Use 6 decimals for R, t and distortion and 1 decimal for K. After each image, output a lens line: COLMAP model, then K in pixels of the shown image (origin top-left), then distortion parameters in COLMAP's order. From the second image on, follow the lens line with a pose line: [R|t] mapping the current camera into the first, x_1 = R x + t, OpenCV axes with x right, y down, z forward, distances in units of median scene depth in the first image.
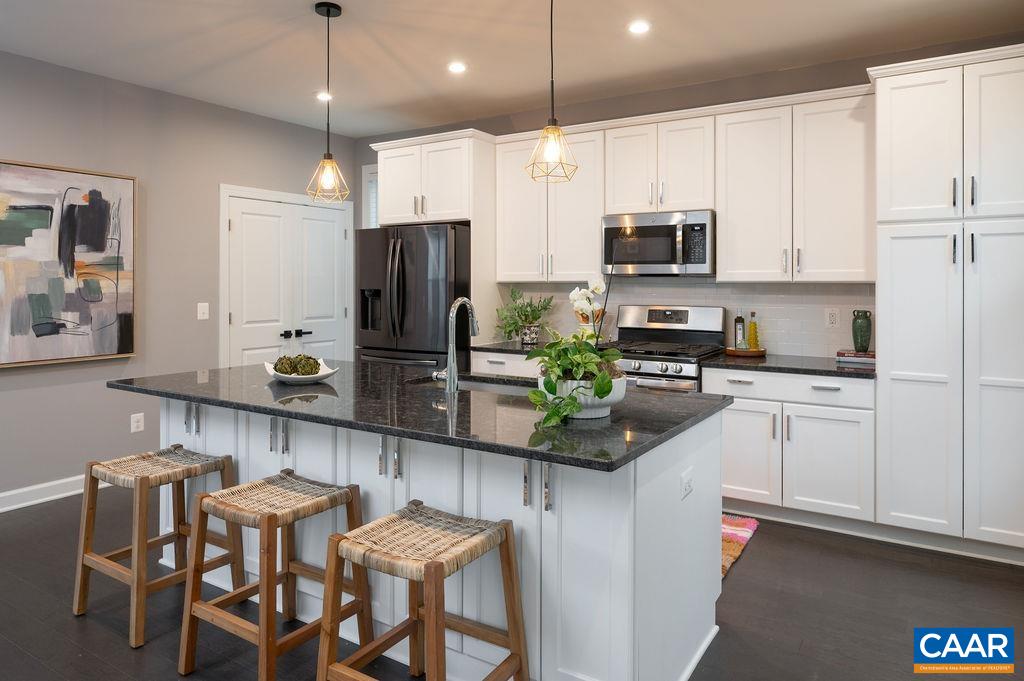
lens RADIAL K [[639.7, 0, 512.0], [0, 639.7, 340.5], [0, 0, 1]] dist [-0.005404, -0.000508]
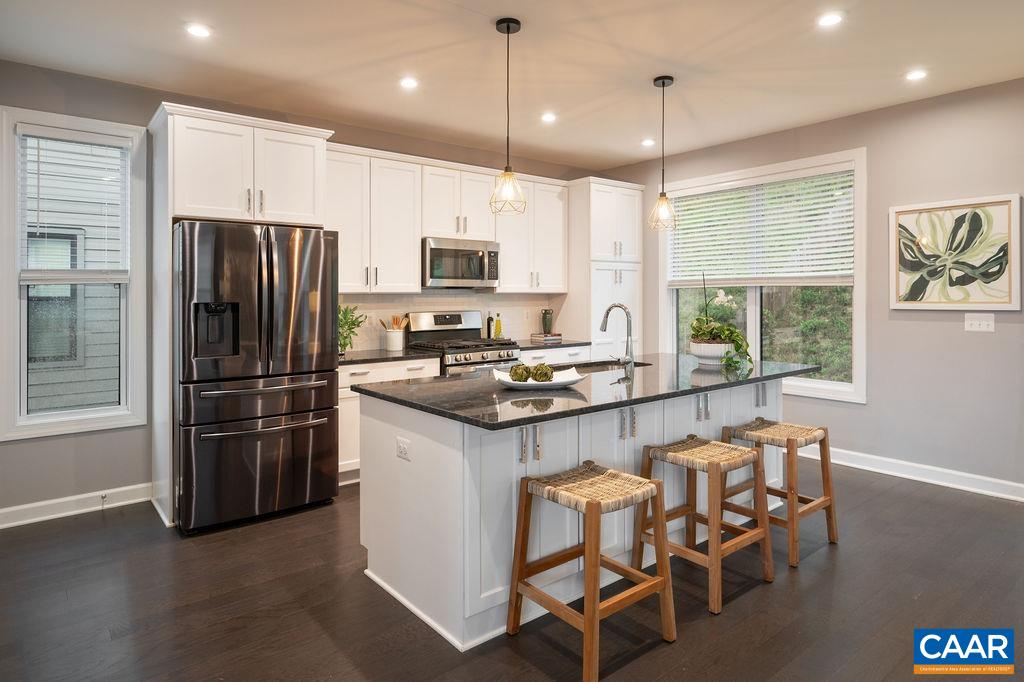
lens RADIAL K [[600.1, 0, 512.0], [0, 600.1, 341.0], [0, 0, 1]] dist [0.173024, -0.000065]
pose [[0.327595, -0.078229, 0.941574, -0.907178], [0.092022, 0.994470, 0.050607, -0.046395], [-0.940326, 0.070067, 0.332982, 0.491876]]
